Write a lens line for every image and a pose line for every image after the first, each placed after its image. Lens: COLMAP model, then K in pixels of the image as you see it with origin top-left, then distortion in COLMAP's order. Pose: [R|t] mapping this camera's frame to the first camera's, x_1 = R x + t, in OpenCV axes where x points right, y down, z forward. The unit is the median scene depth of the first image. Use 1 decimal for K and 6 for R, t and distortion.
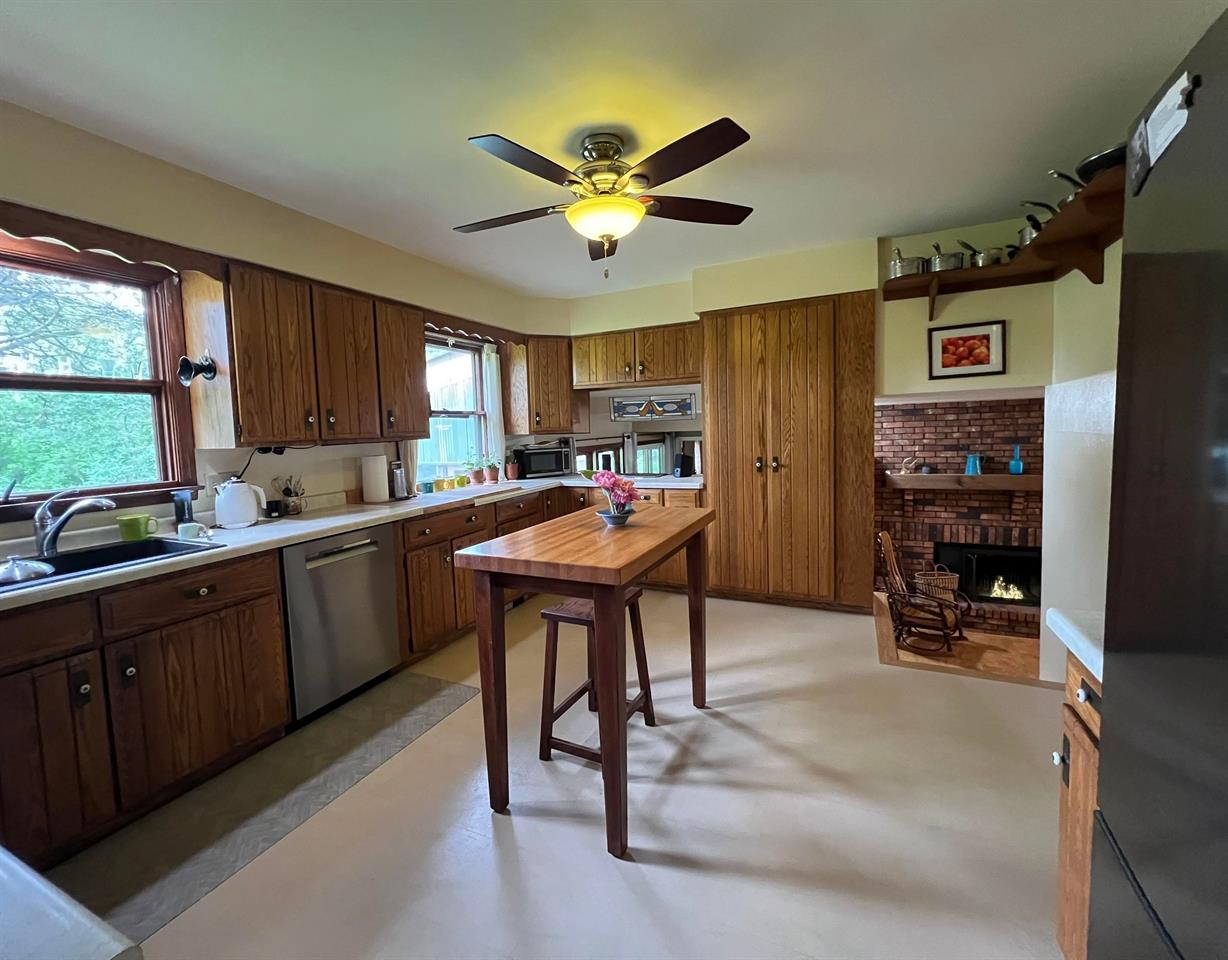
lens RADIAL K [[528.4, 0, 598.1], [0, 528.4, 462.5], [0, 0, 1]] dist [0.000888, 0.000342]
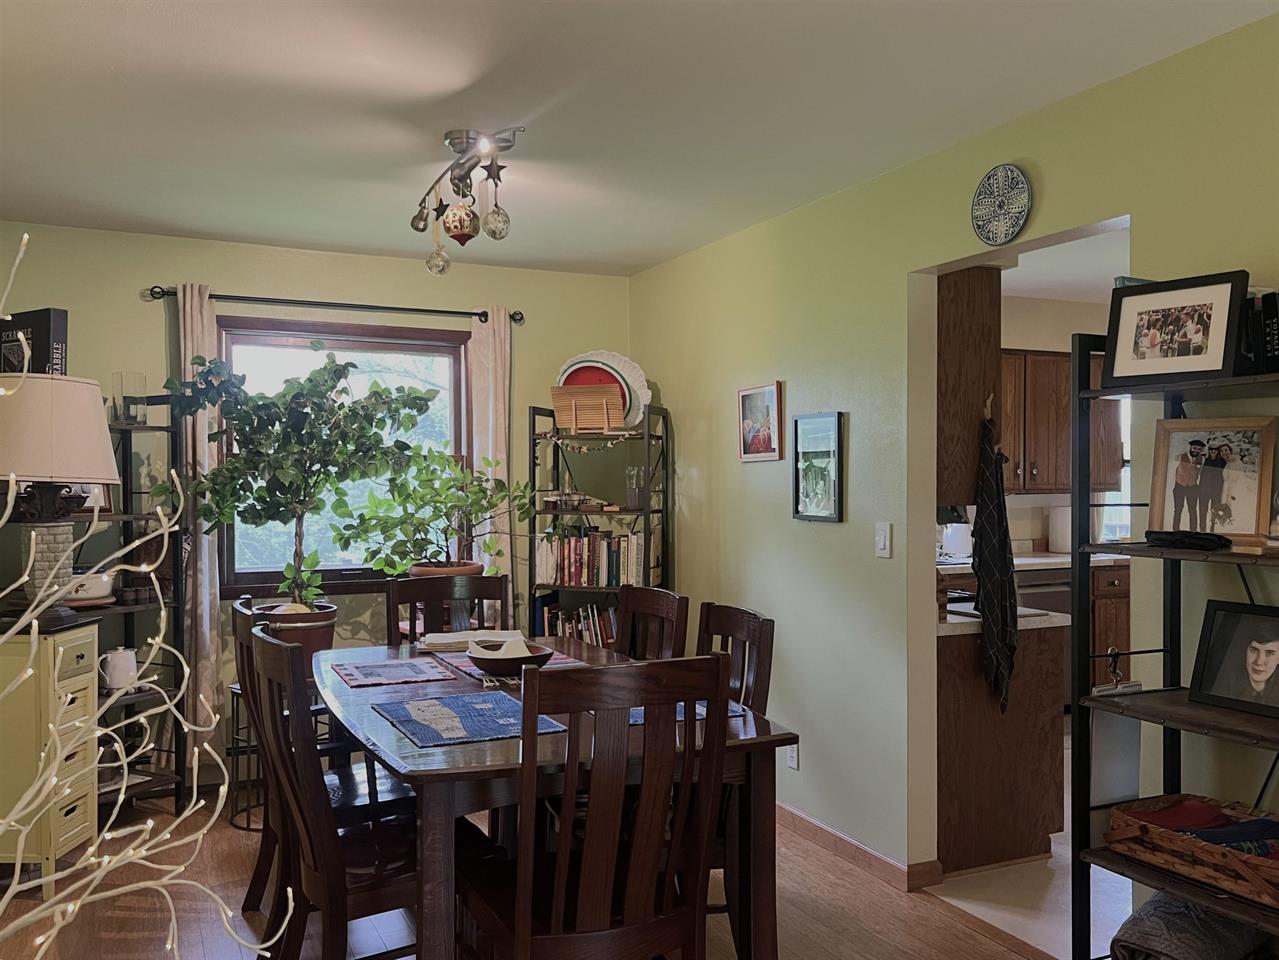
lens RADIAL K [[1082.6, 0, 642.8], [0, 1082.6, 498.9], [0, 0, 1]] dist [0.063417, -0.004719]
pose [[0.770852, 0.042300, -0.635609, 0.251228], [-0.066200, 0.997710, -0.013888, 0.048998], [0.633566, 0.052783, 0.771886, -0.994873]]
